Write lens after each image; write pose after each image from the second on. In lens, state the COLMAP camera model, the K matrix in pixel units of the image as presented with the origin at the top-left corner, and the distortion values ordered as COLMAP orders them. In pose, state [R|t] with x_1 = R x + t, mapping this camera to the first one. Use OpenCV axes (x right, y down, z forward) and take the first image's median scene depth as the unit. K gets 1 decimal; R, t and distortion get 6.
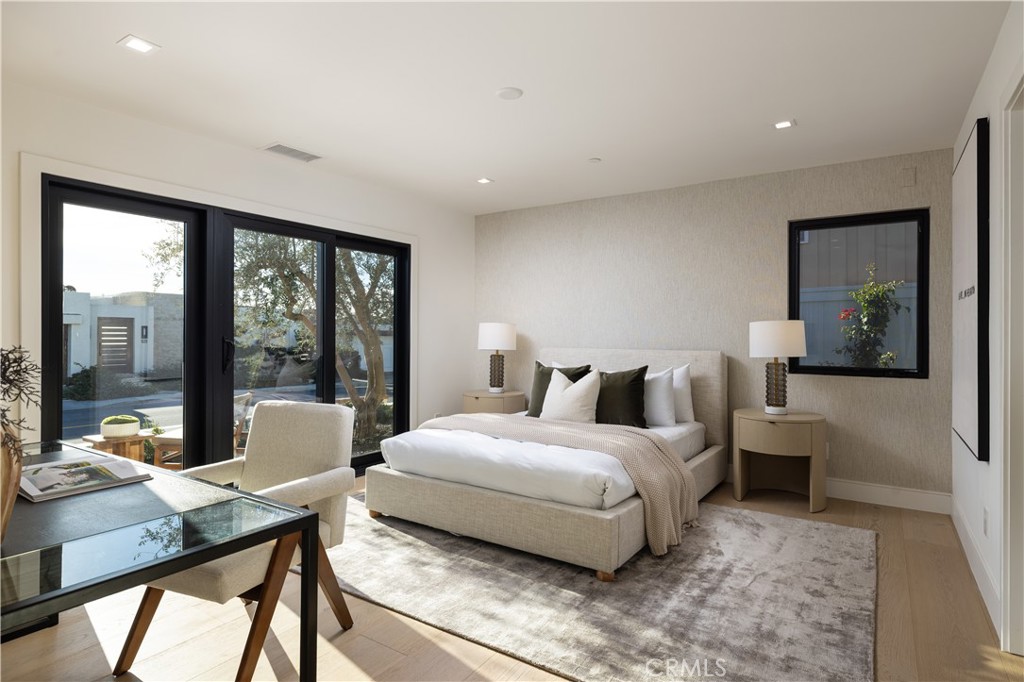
lens RADIAL K [[558.0, 0, 511.8], [0, 558.0, 336.1], [0, 0, 1]] dist [0.004582, 0.000369]
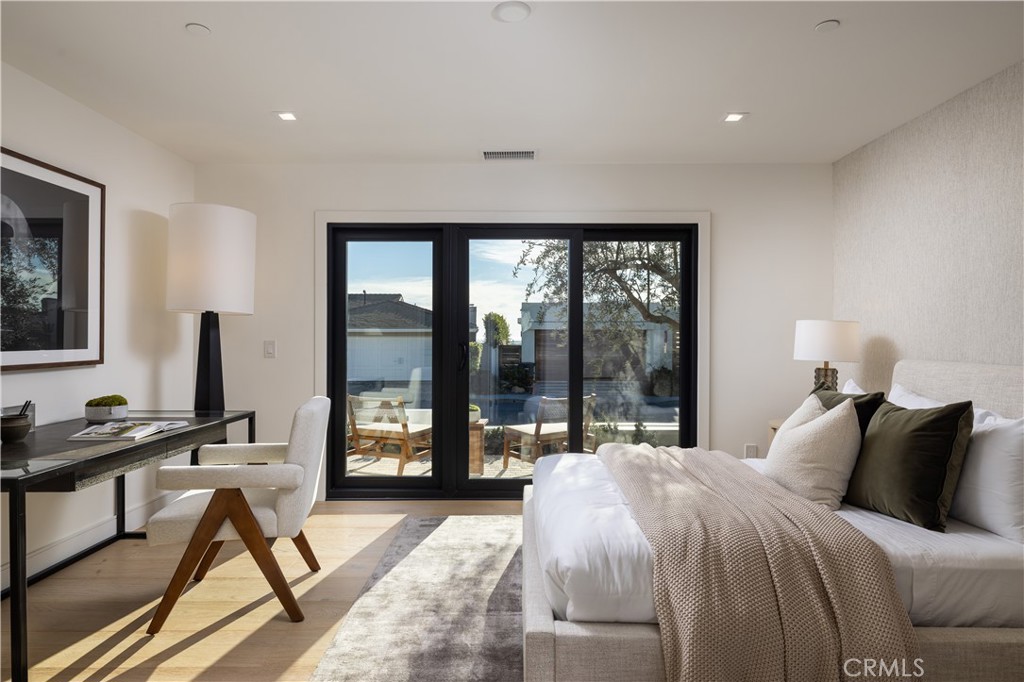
lens RADIAL K [[591.5, 0, 514.2], [0, 591.5, 342.4], [0, 0, 1]] dist [0.004272, 0.001180]
pose [[0.552780, 0.005369, -0.833310, 0.442434], [-0.000961, 0.999983, 0.005805, -0.001055], [0.833327, -0.002408, 0.552775, 0.384223]]
